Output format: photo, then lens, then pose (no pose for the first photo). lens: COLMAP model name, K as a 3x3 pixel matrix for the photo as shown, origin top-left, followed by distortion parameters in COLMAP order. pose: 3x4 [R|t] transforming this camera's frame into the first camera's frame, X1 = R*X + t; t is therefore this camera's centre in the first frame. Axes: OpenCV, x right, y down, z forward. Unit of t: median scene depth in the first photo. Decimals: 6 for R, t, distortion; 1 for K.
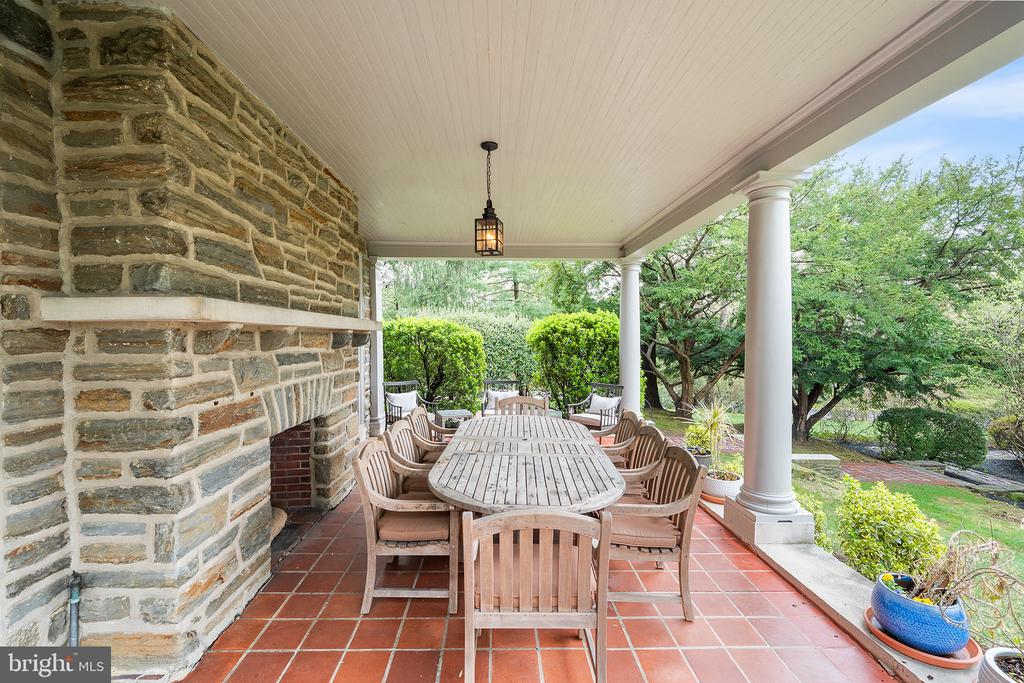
lens RADIAL K [[444.6, 0, 510.0], [0, 444.6, 341.6], [0, 0, 1]] dist [0.003035, -0.000319]
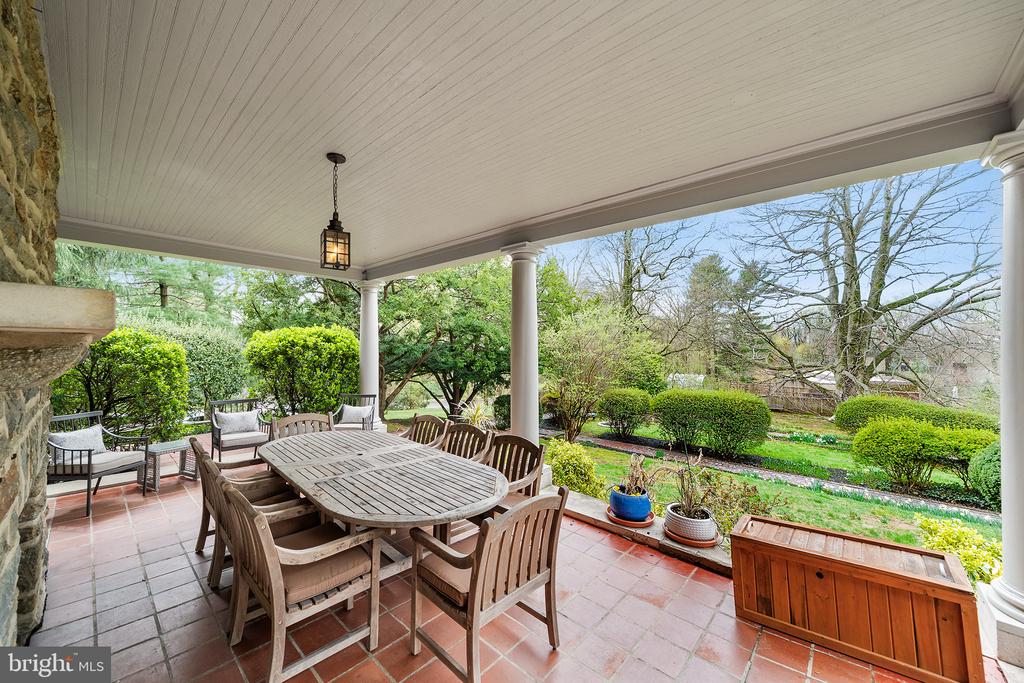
lens RADIAL K [[378.3, 0, 511.4], [0, 378.3, 342.5], [0, 0, 1]] dist [-0.002063, -0.000191]
pose [[0.699491, 0.016527, 0.714450, -0.166641], [0.003693, 0.999636, -0.026740, -0.005104], [-0.714632, 0.021343, 0.699175, 0.070765]]
